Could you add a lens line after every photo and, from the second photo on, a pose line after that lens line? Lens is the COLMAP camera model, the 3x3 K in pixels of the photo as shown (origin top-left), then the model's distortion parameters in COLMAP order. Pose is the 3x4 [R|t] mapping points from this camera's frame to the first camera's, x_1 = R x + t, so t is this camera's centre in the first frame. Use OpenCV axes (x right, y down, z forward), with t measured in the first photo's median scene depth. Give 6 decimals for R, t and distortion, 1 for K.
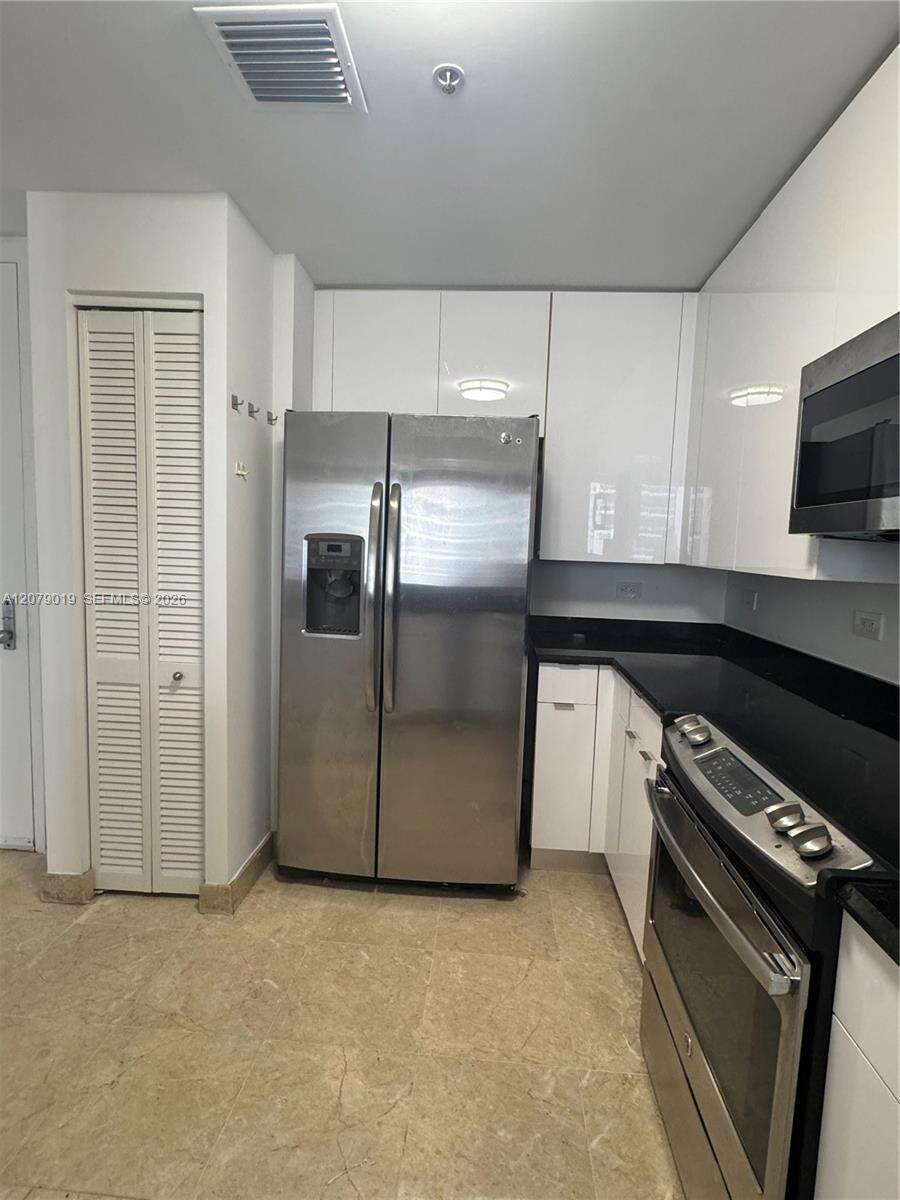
lens RADIAL K [[615.7, 0, 452.0], [0, 615.7, 598.1], [0, 0, 1]] dist [-0.003009, -0.002552]
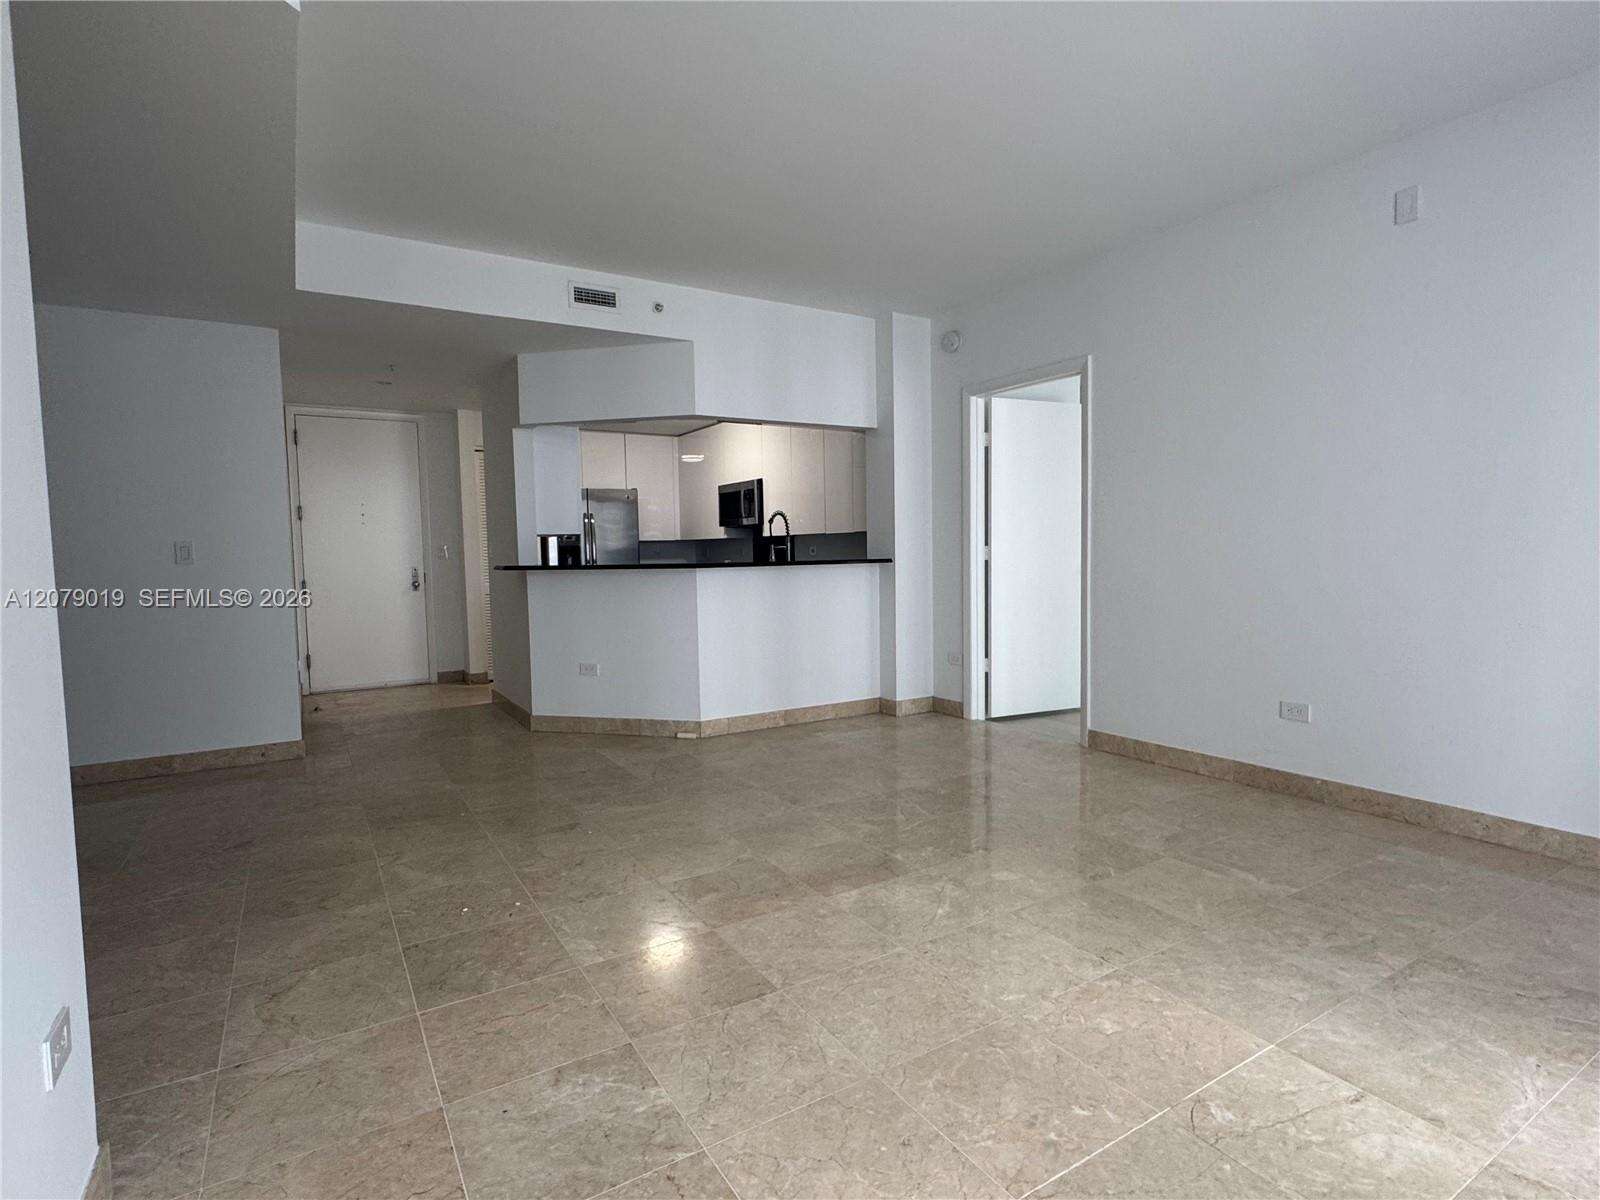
lens RADIAL K [[820.9, 0, 805.2], [0, 820.9, 605.2], [0, 0, 1]] dist [-0.003009, -0.002552]
pose [[0.810520, -0.092030, 0.578436, -1.643294], [0.103562, 0.994536, 0.013117, 0.301475], [-0.576483, 0.049272, 0.815622, -2.811008]]
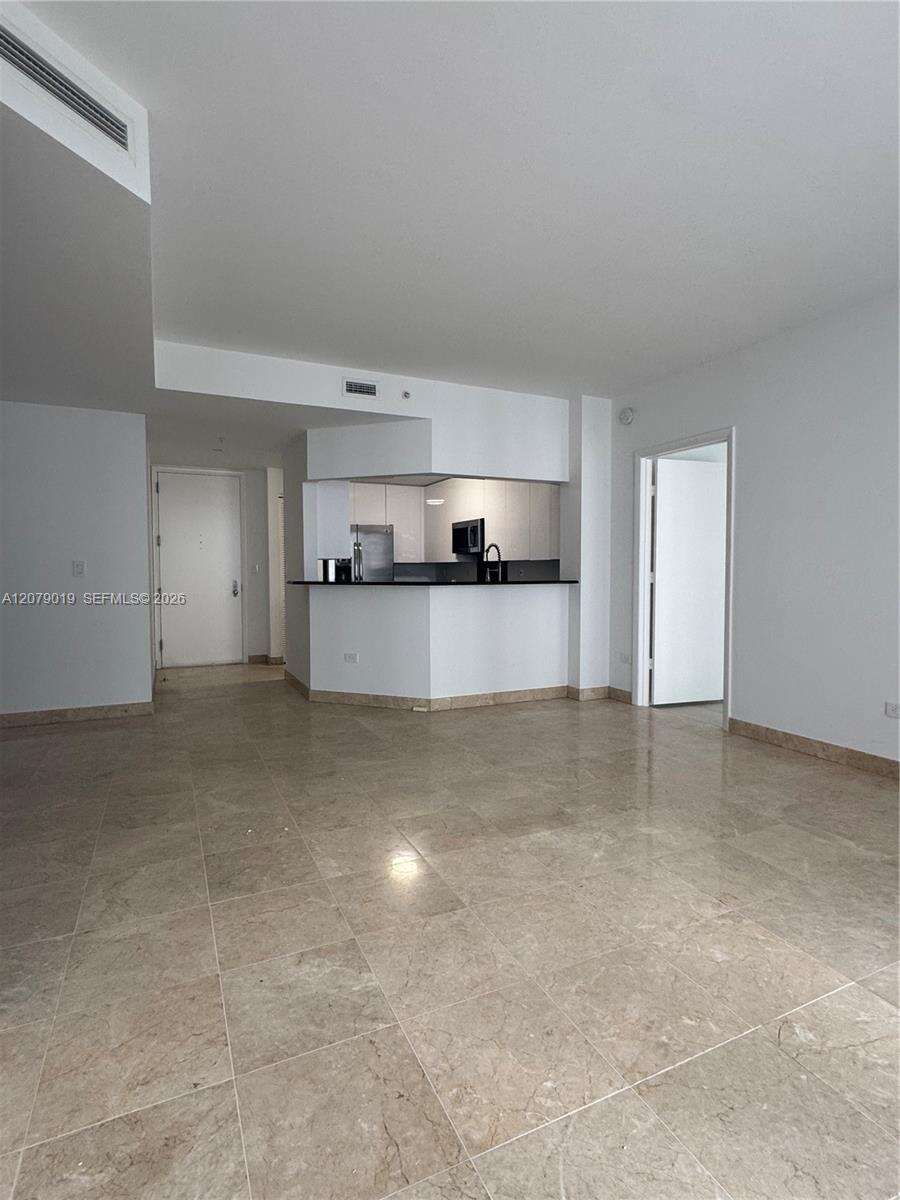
lens RADIAL K [[615.7, 0, 449.4], [0, 615.7, 597.7], [0, 0, 1]] dist [-0.003009, -0.002552]
pose [[0.872558, -0.062267, 0.484526, -1.624416], [0.081850, 0.996457, -0.019343, 0.295915], [-0.481605, 0.056536, 0.874563, -2.832745]]
